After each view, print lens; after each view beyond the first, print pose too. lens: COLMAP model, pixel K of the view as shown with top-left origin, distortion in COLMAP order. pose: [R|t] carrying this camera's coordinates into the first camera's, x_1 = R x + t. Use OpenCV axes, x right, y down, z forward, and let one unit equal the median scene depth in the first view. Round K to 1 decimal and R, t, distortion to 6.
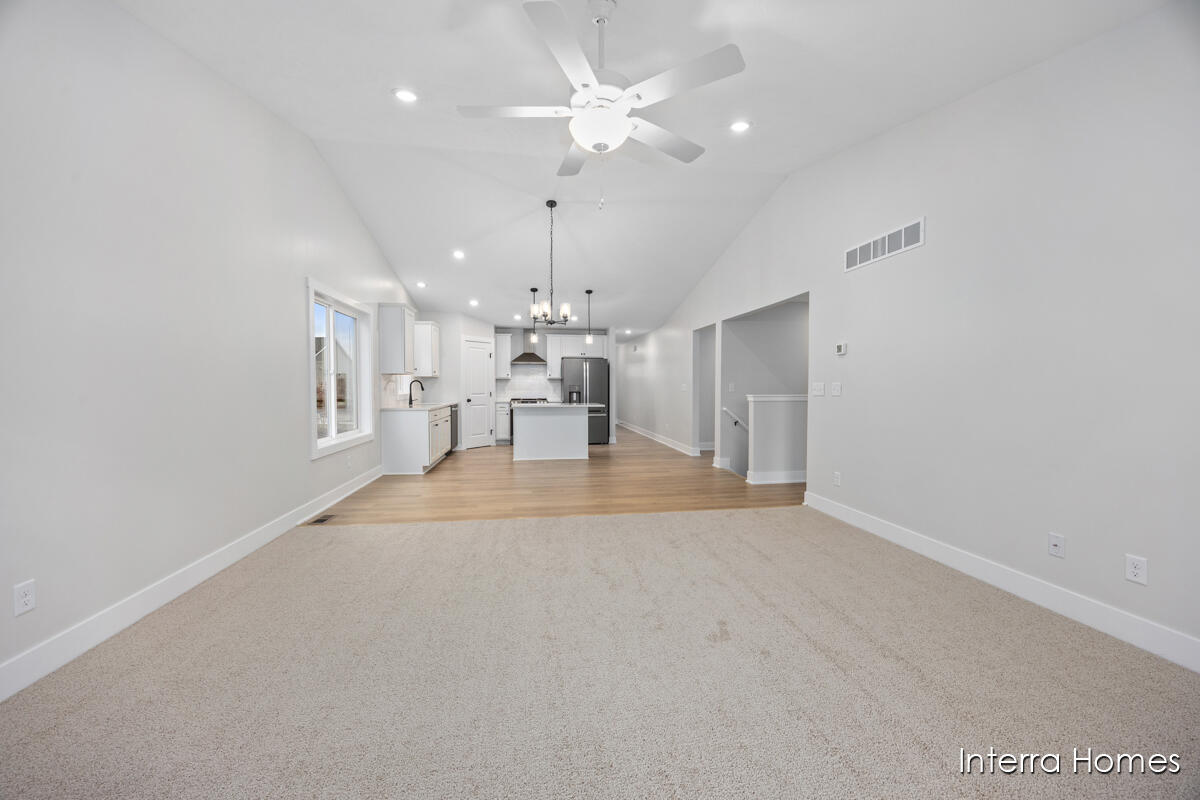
lens RADIAL K [[461.1, 0, 594.4], [0, 461.1, 401.8], [0, 0, 1]] dist [0.001431, 0.000450]
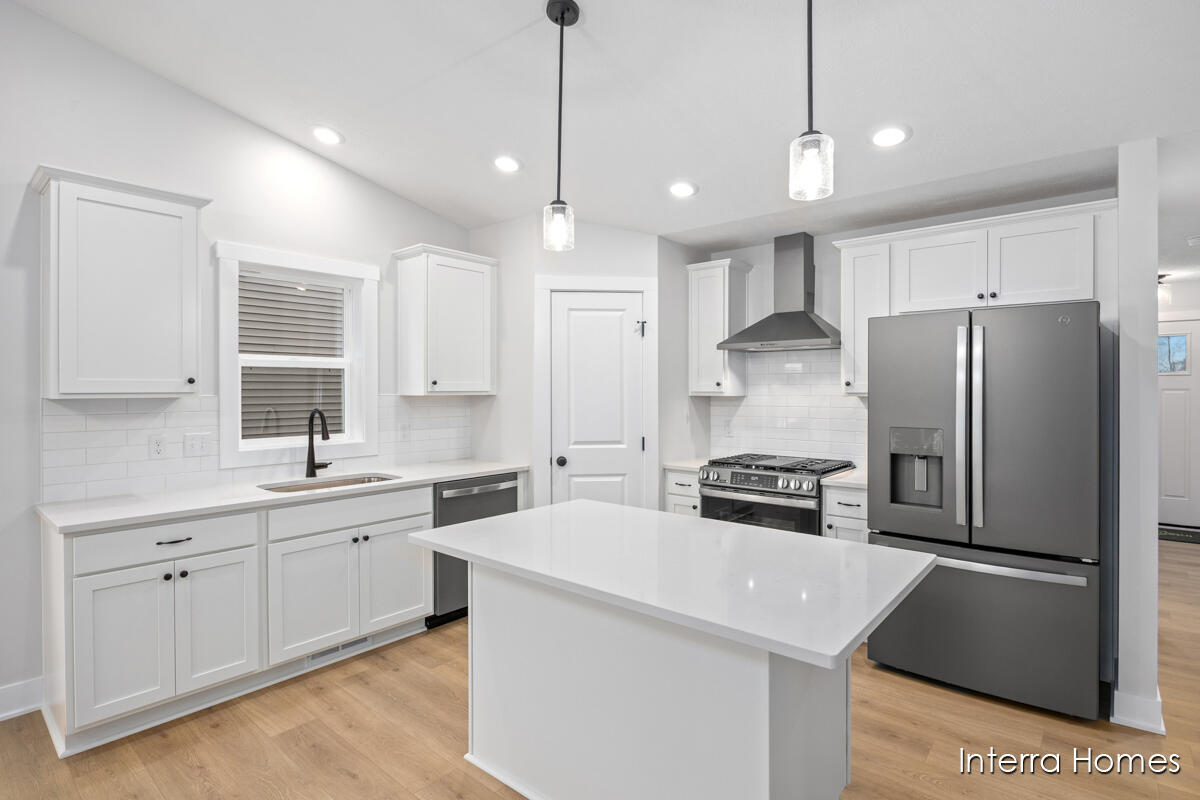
lens RADIAL K [[605.9, 0, 598.3], [0, 605.9, 390.3], [0, 0, 1]] dist [-0.000994, -0.000969]
pose [[0.665007, -0.000287, -0.746837, 0.084895], [-0.023568, 0.999494, -0.021369, -0.046519], [0.746466, 0.031812, 0.664663, 0.705127]]
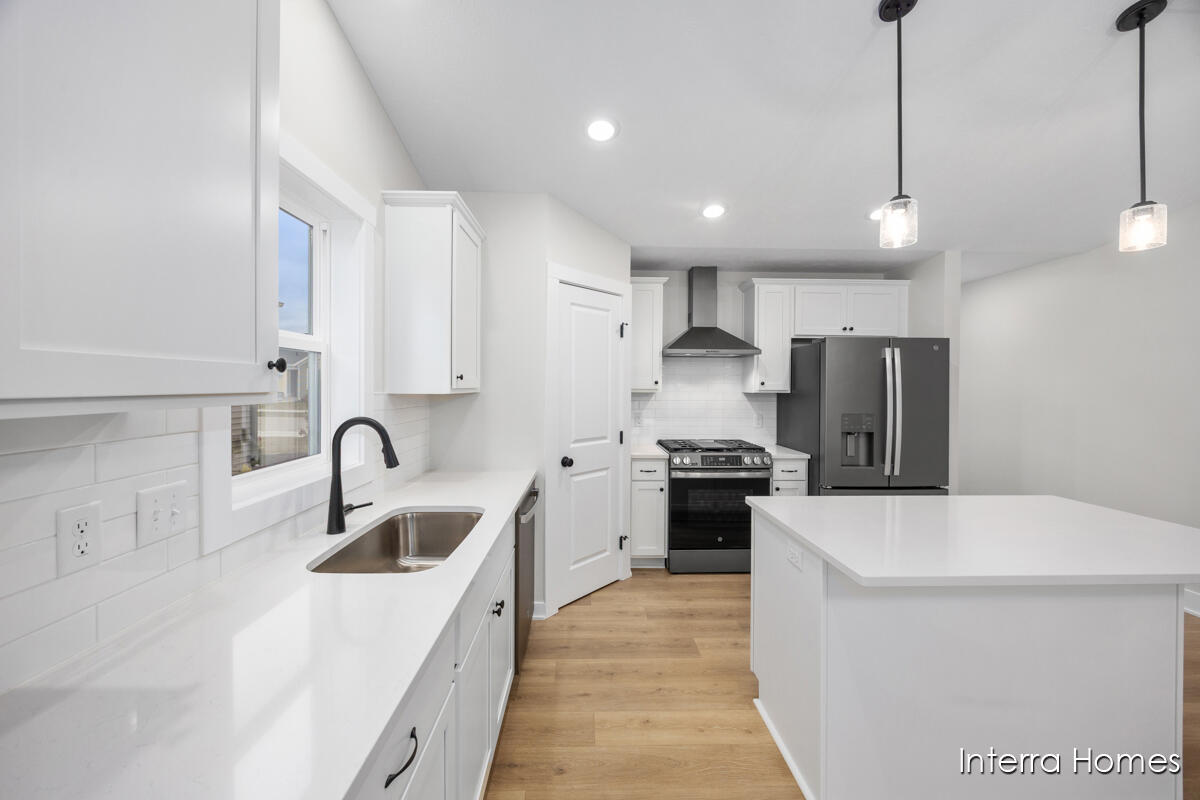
lens RADIAL K [[461.1, 0, 598.4], [0, 461.1, 390.9], [0, 0, 1]] dist [0.001431, 0.000450]
pose [[0.994224, 0.005765, -0.107171, -0.210927], [-0.008283, 0.999700, -0.023065, -0.045605], [0.107005, 0.023819, 0.993973, 0.661517]]
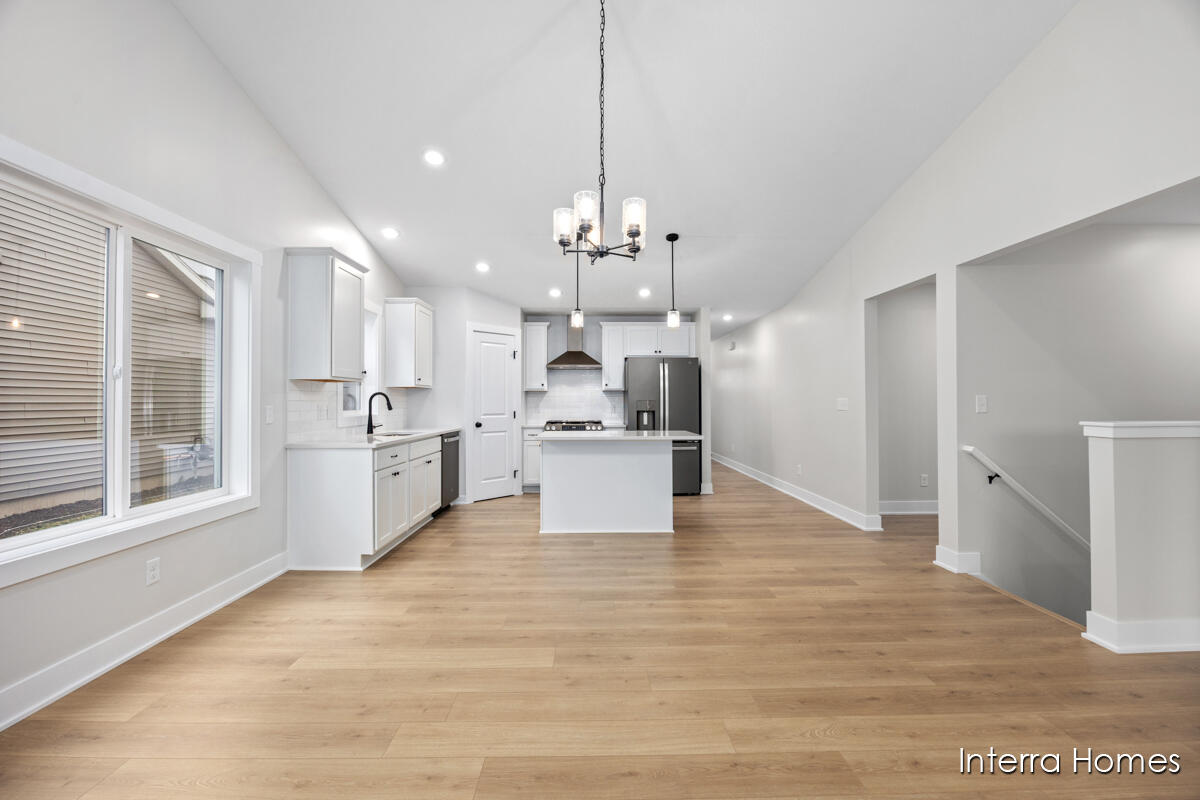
lens RADIAL K [[509.1, 0, 593.7], [0, 509.1, 401.8], [0, 0, 1]] dist [0.001818, -0.000003]
pose [[0.991400, -0.002990, -0.130831, -0.023484], [-0.001637, 0.999377, -0.035244, -0.010034], [0.130855, 0.035155, 0.990778, 0.321873]]
